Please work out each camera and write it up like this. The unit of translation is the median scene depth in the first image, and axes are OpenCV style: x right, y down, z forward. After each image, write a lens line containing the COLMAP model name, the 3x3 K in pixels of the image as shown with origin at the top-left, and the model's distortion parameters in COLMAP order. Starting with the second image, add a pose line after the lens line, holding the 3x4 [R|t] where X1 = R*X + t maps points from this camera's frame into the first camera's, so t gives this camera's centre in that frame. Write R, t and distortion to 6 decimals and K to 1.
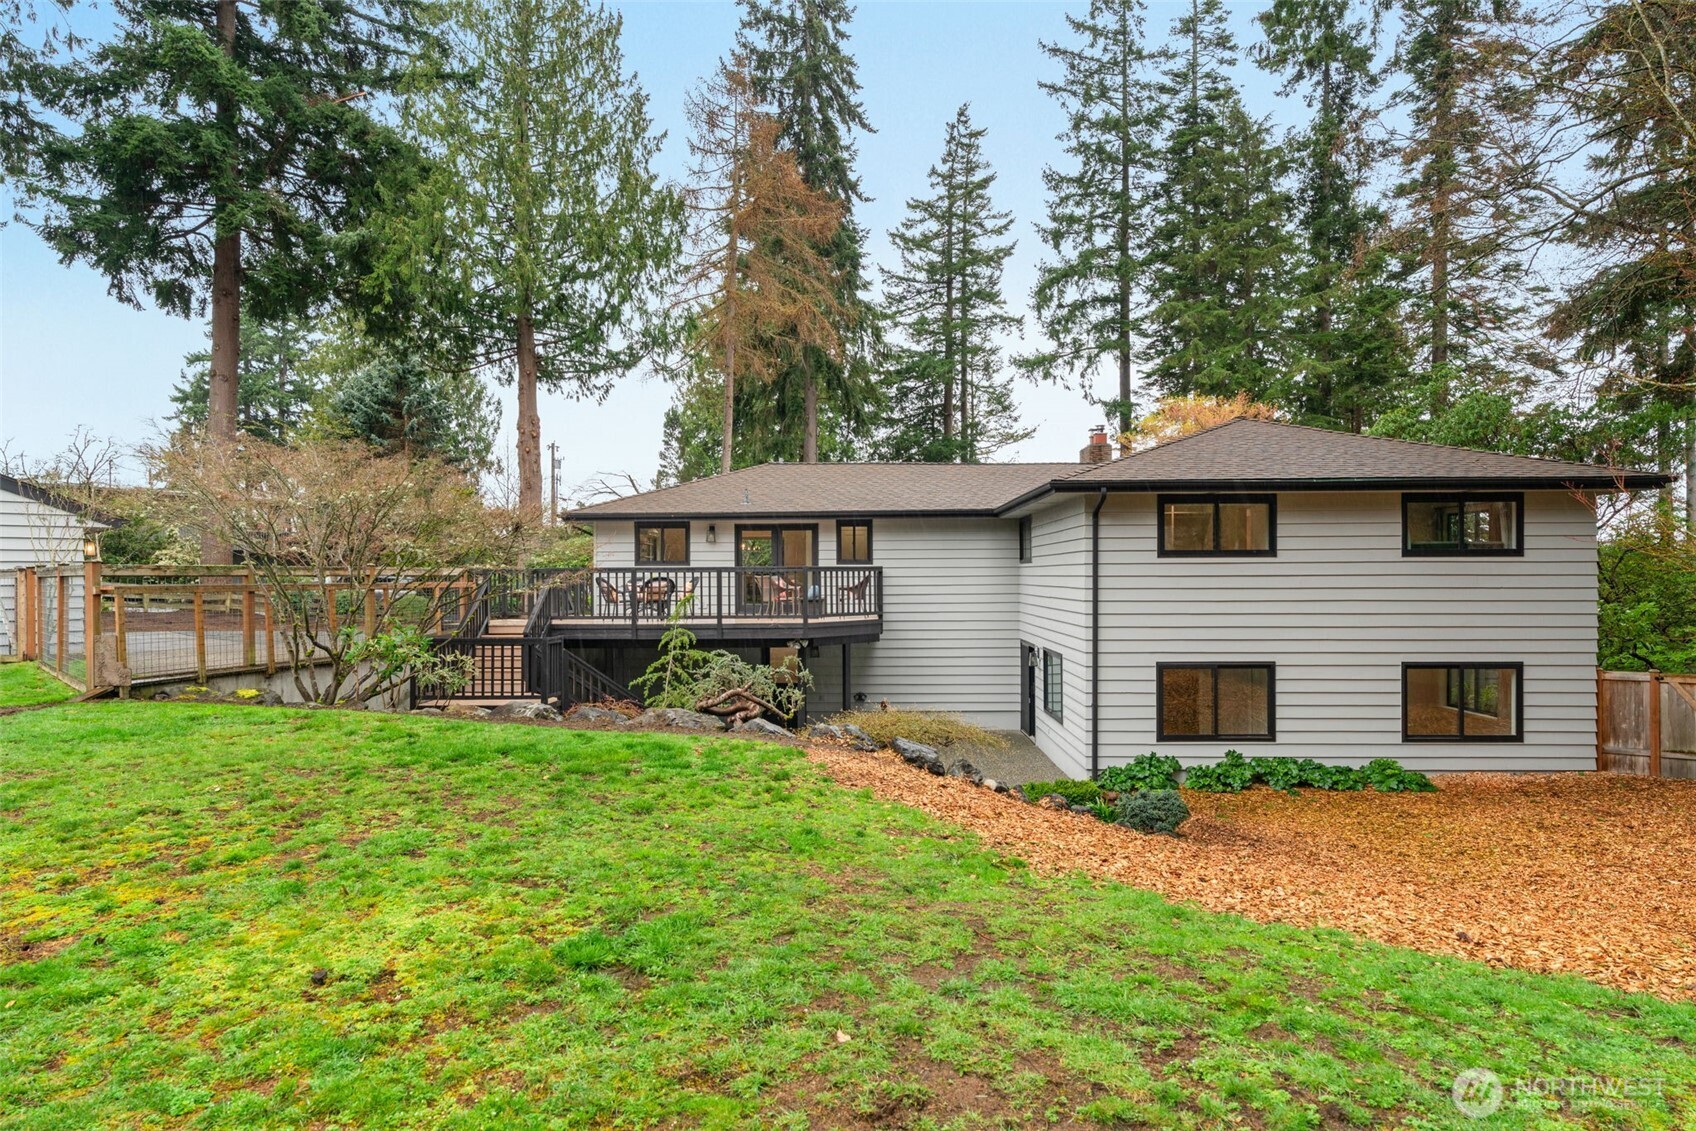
lens RADIAL K [[1009.2, 0, 841.8], [0, 1009.2, 575.3], [0, 0, 1]] dist [0.002247, -0.000331]
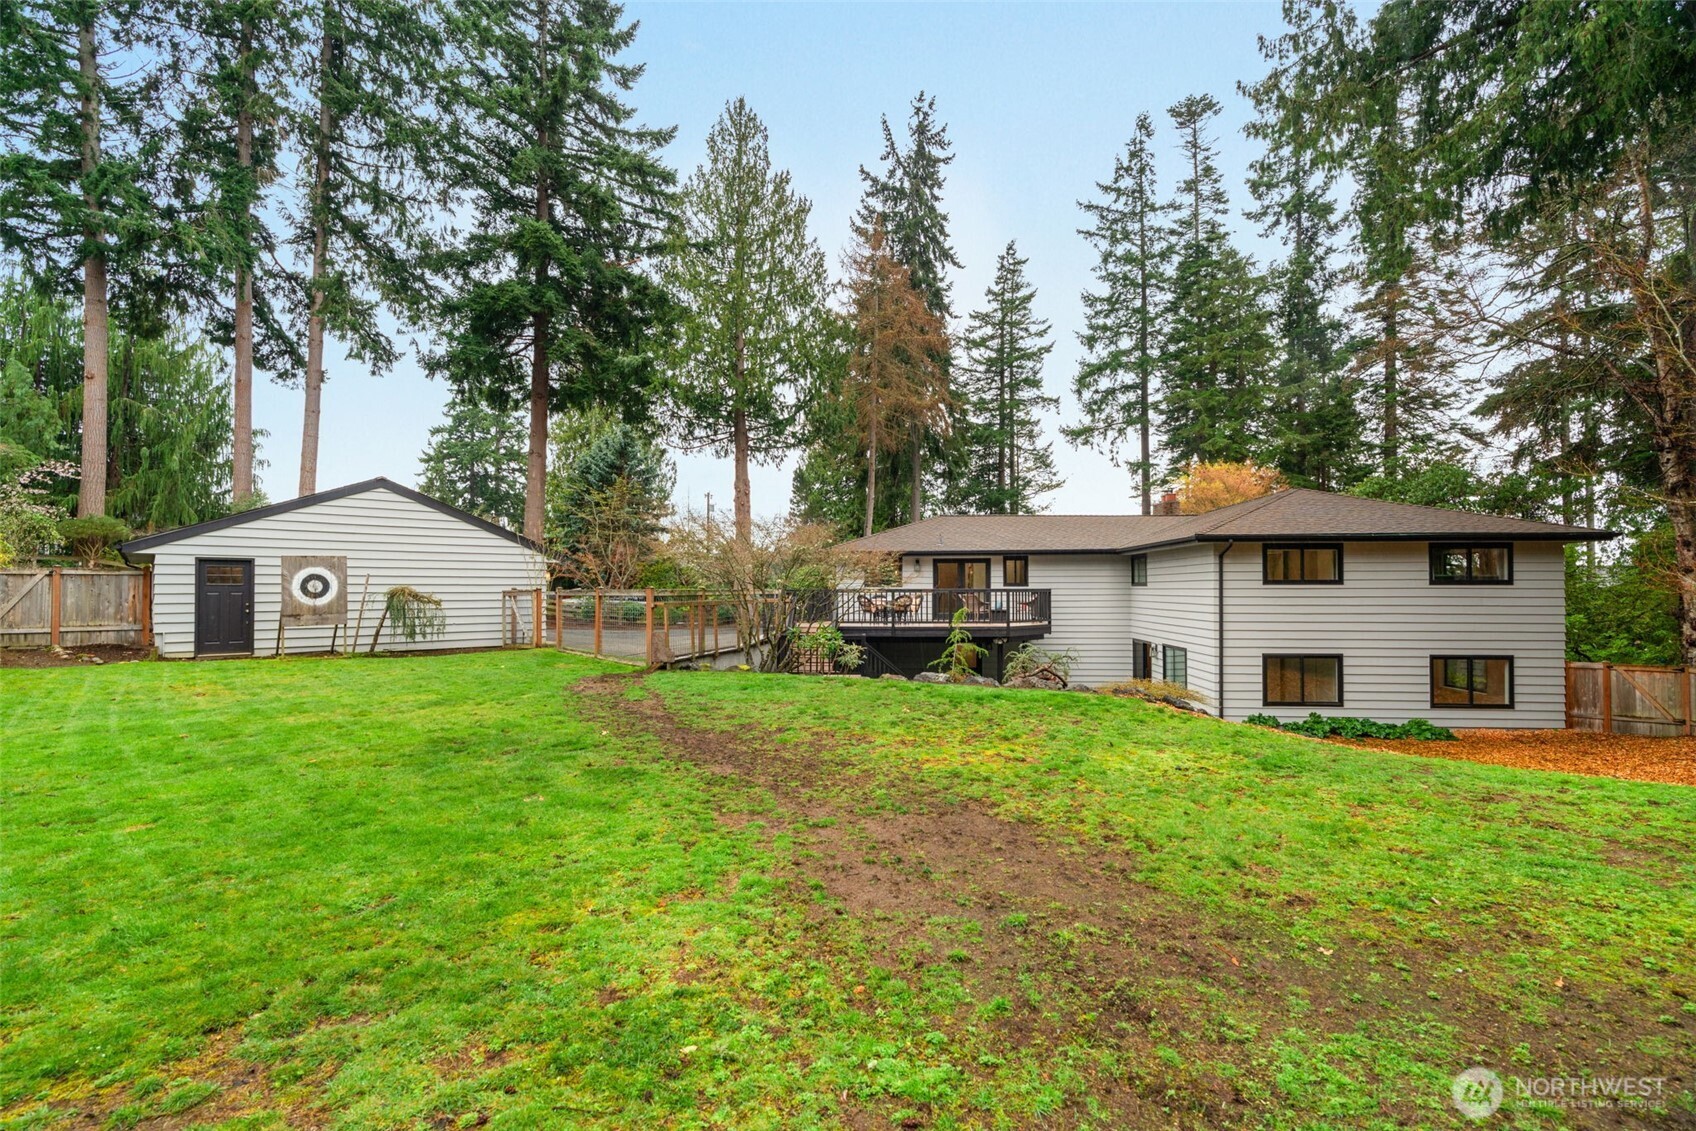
lens RADIAL K [[787.6, 0, 835.6], [0, 787.6, 570.9], [0, 0, 1]] dist [-0.008428, 0.005220]
pose [[0.998888, 0.001485, -0.047121, -0.097816], [-0.002526, 0.999754, -0.022022, -0.003844], [0.047077, 0.022117, 0.998646, -0.075731]]
